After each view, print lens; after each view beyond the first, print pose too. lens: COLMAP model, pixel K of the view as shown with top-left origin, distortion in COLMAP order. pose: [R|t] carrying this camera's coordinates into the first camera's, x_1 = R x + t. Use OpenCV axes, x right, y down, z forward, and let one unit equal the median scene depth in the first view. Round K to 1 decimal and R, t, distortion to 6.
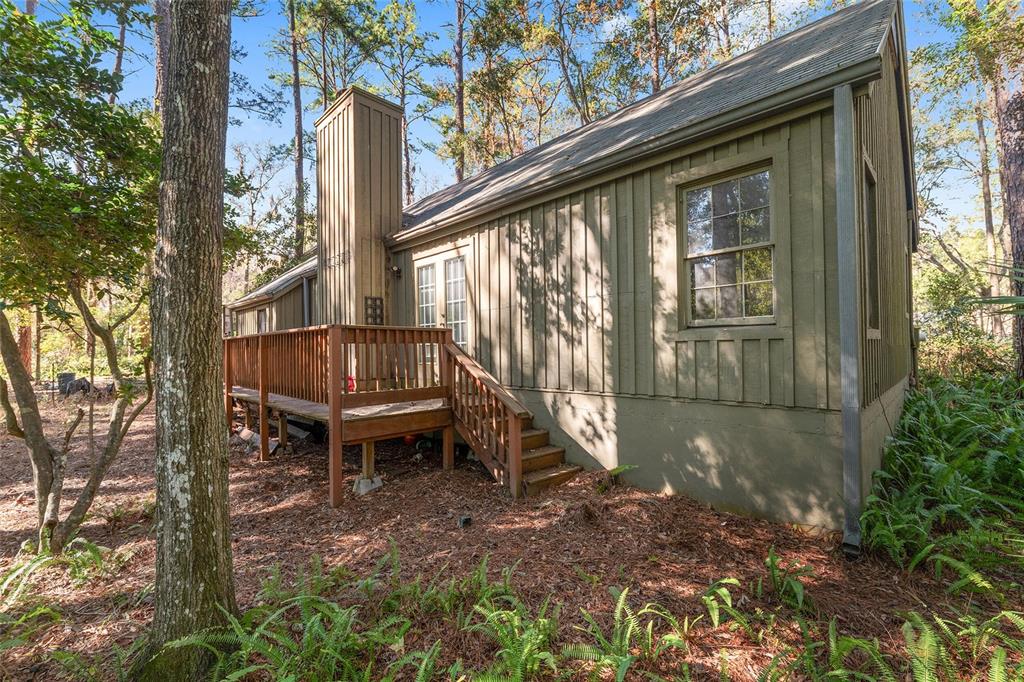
lens RADIAL K [[442.3, 0, 509.2], [0, 442.3, 339.8], [0, 0, 1]] dist [-0.005466, 0.000327]
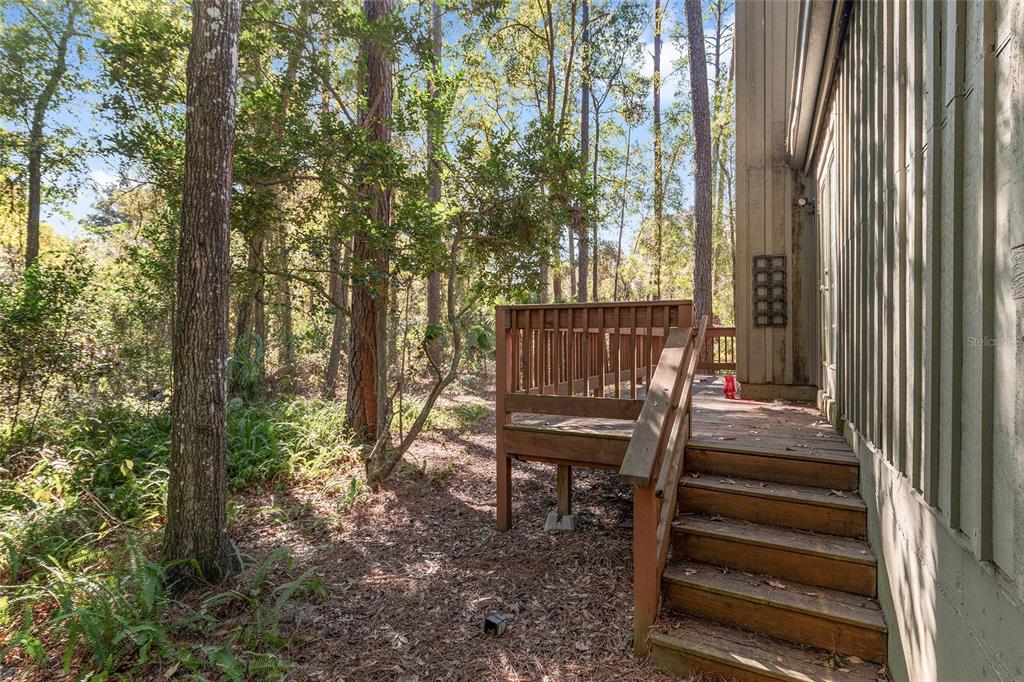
lens RADIAL K [[515.1, 0, 509.3], [0, 515.1, 343.7], [0, 0, 1]] dist [-0.006950, -0.000420]
pose [[0.308818, 0.022078, -0.950865, 0.285473], [0.014473, 0.999506, 0.027908, 0.004689], [0.951011, -0.022381, 0.308346, 0.412720]]
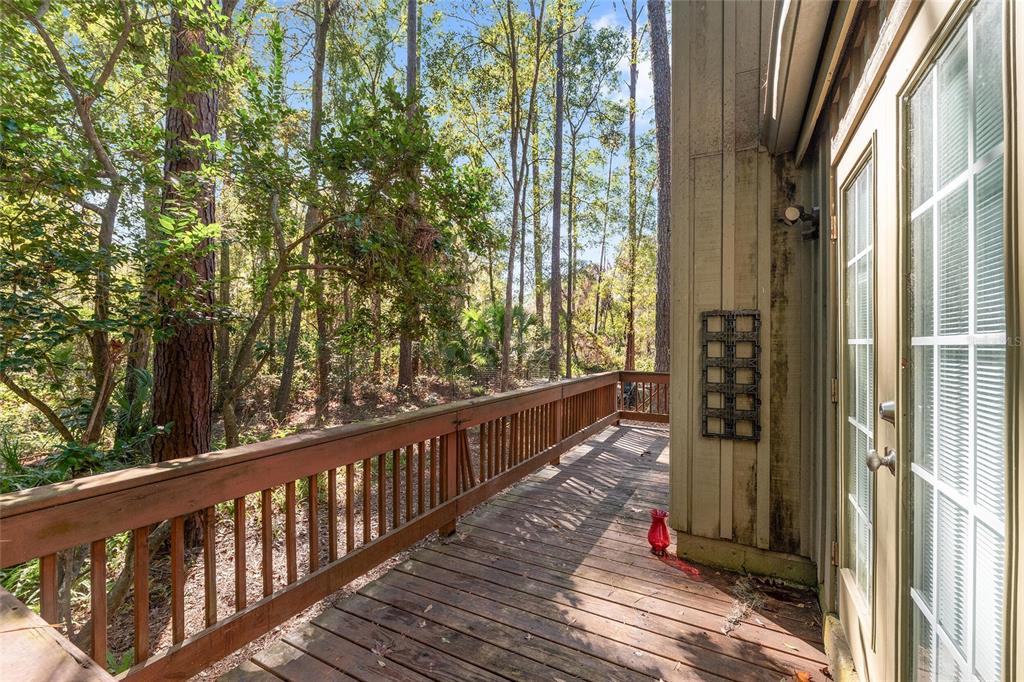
lens RADIAL K [[429.0, 0, 511.8], [0, 429.0, 341.9], [0, 0, 1]] dist [-0.012205, -0.000032]
pose [[0.288860, 0.025150, -0.957041, -0.027907], [0.005953, 0.999588, 0.028065, -0.082524], [0.957353, -0.013804, 0.288591, 0.734205]]
